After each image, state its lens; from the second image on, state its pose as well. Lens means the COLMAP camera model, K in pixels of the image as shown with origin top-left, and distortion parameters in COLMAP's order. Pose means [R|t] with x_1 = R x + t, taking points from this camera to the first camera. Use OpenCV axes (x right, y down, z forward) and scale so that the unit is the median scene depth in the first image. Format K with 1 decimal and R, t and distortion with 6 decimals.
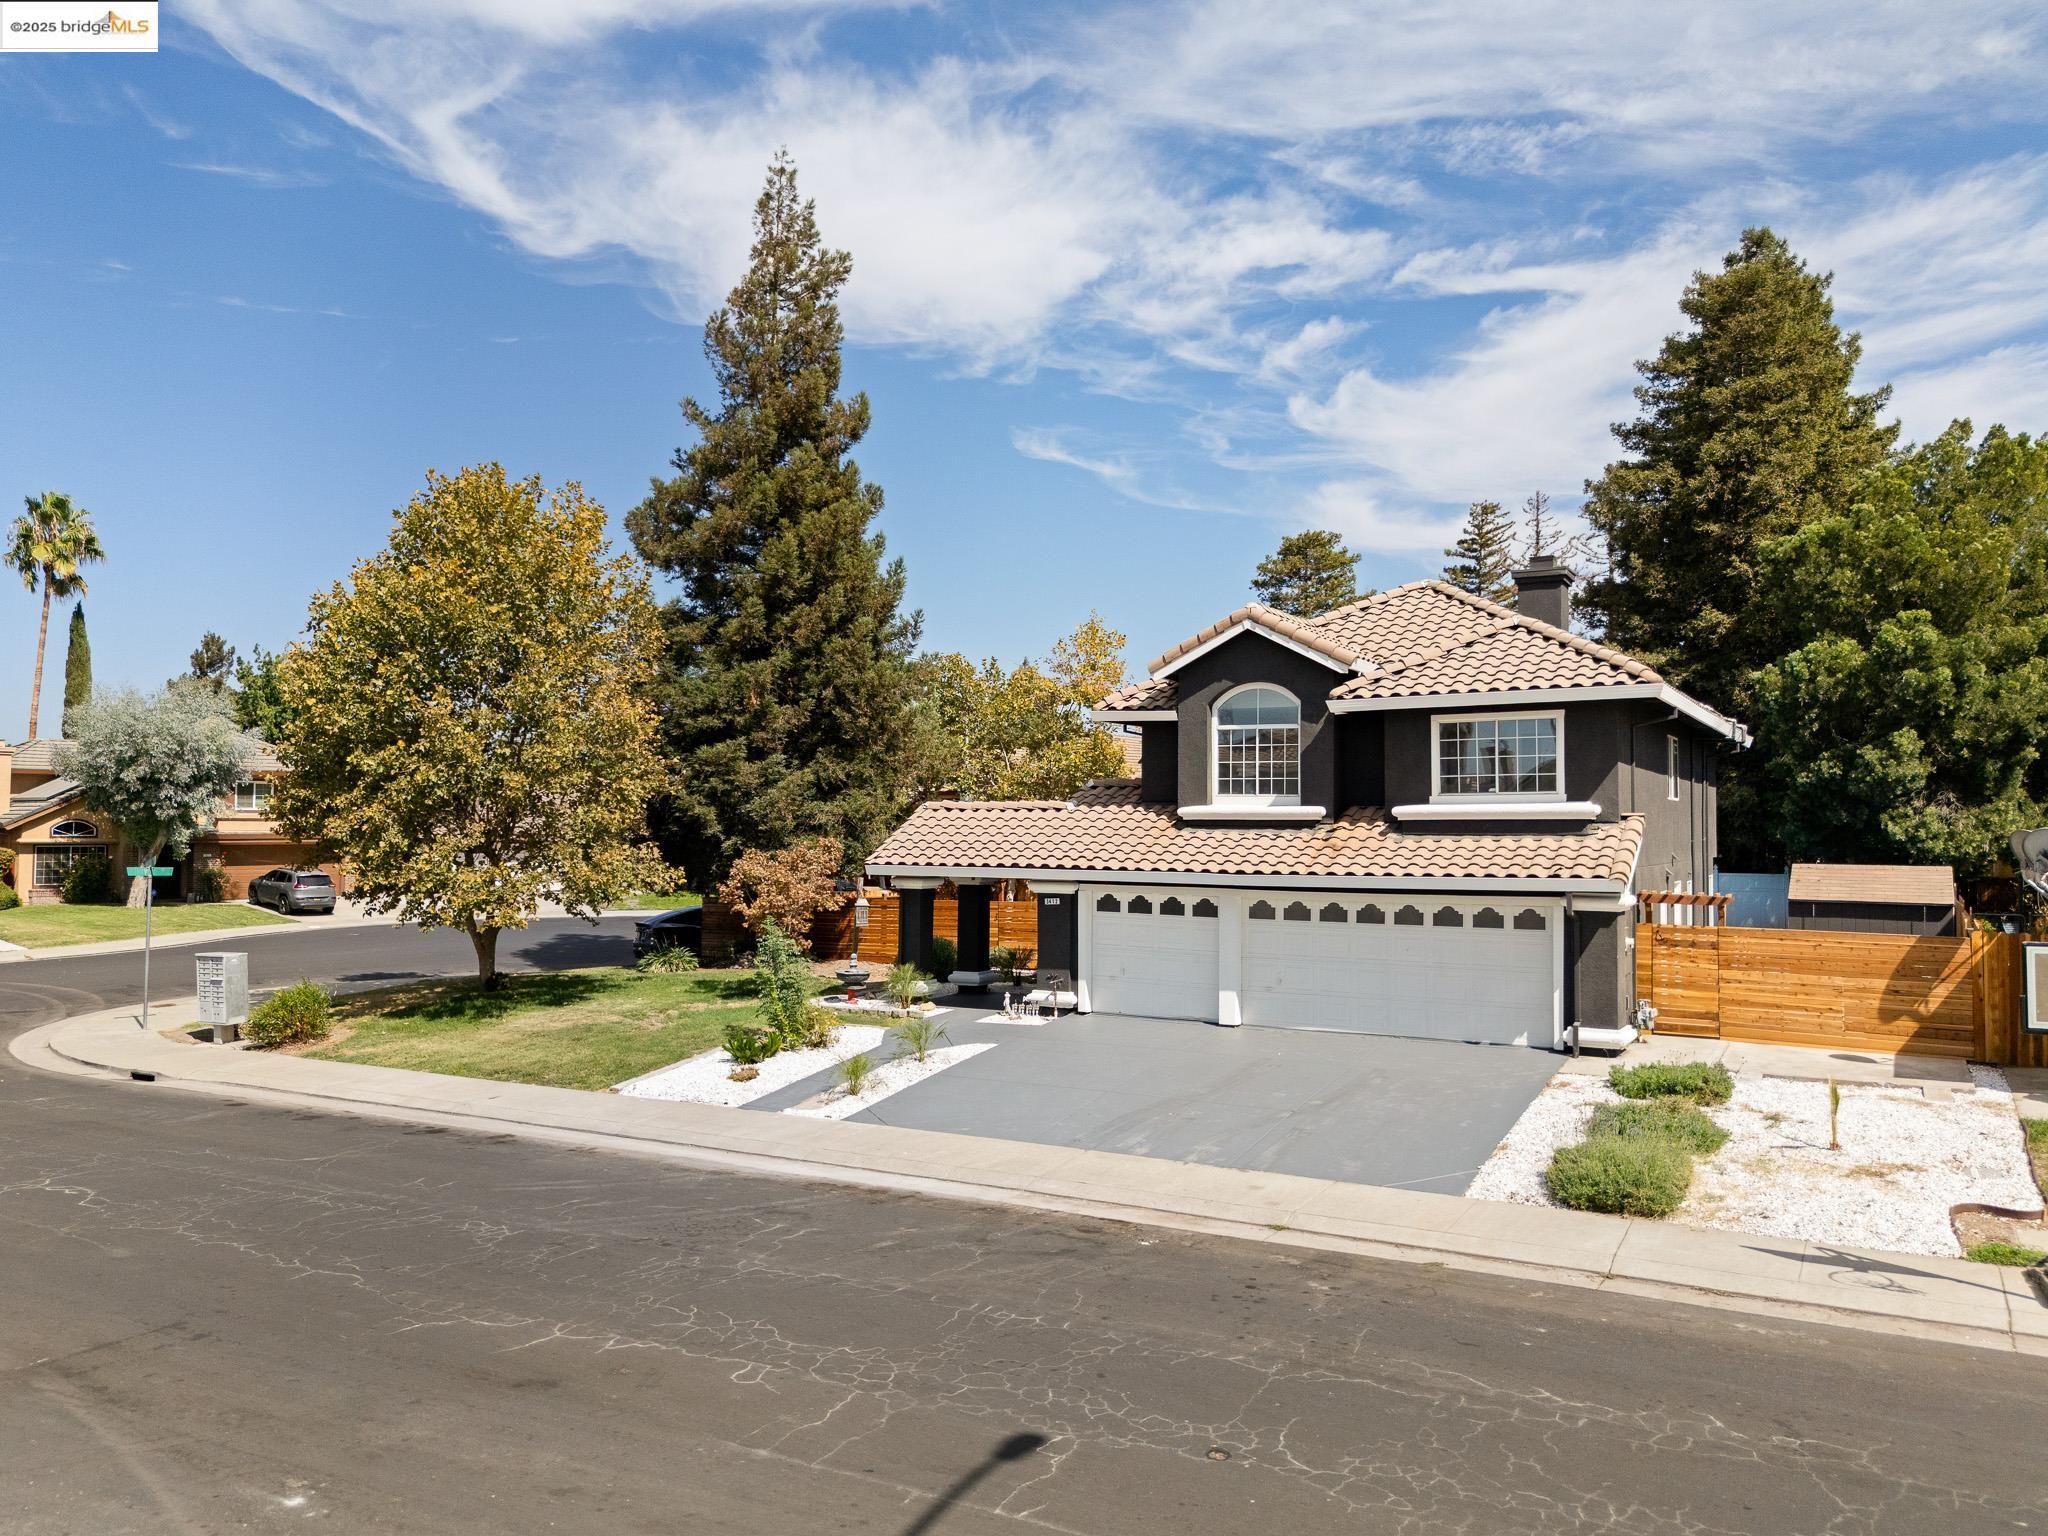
lens RADIAL K [[1518.8, 0, 1030.1], [0, 1518.8, 778.2], [0, 0, 1]] dist [0.079491, -0.079969]
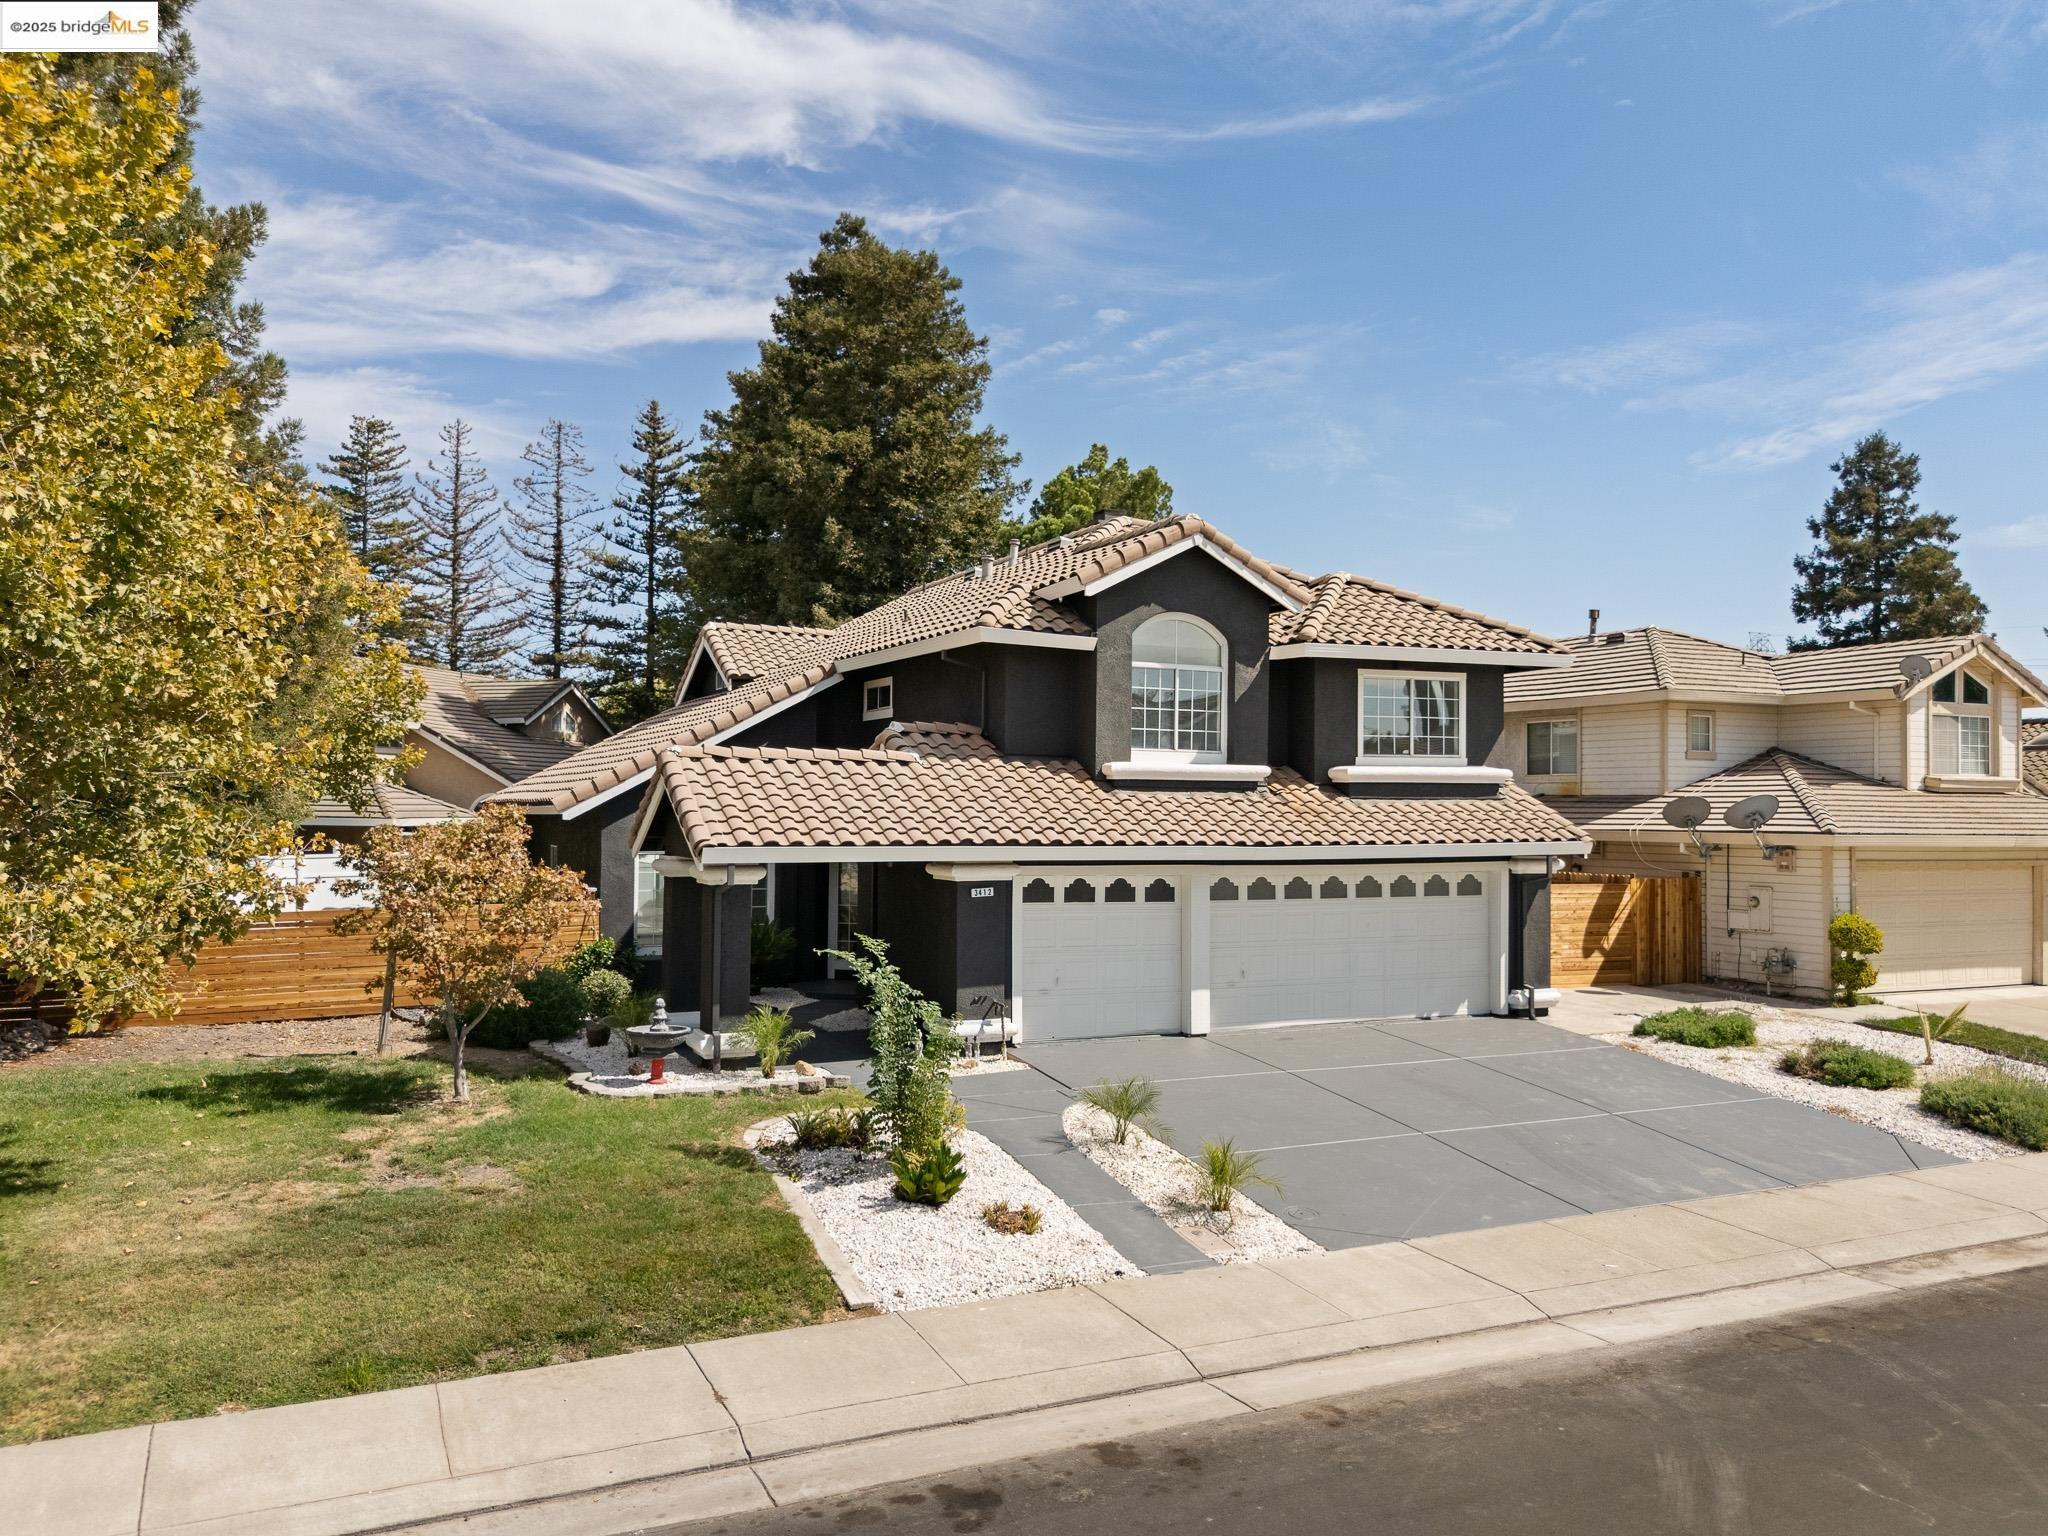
lens RADIAL K [[1518.8, 0, 1030.1], [0, 1518.8, 778.2], [0, 0, 1]] dist [0.079491, -0.079969]
pose [[0.578309, 0.015879, 0.815663, -0.581893], [-0.029095, 0.999576, 0.001168, 0.028360], [-0.815299, -0.024407, 0.578525, 0.609769]]
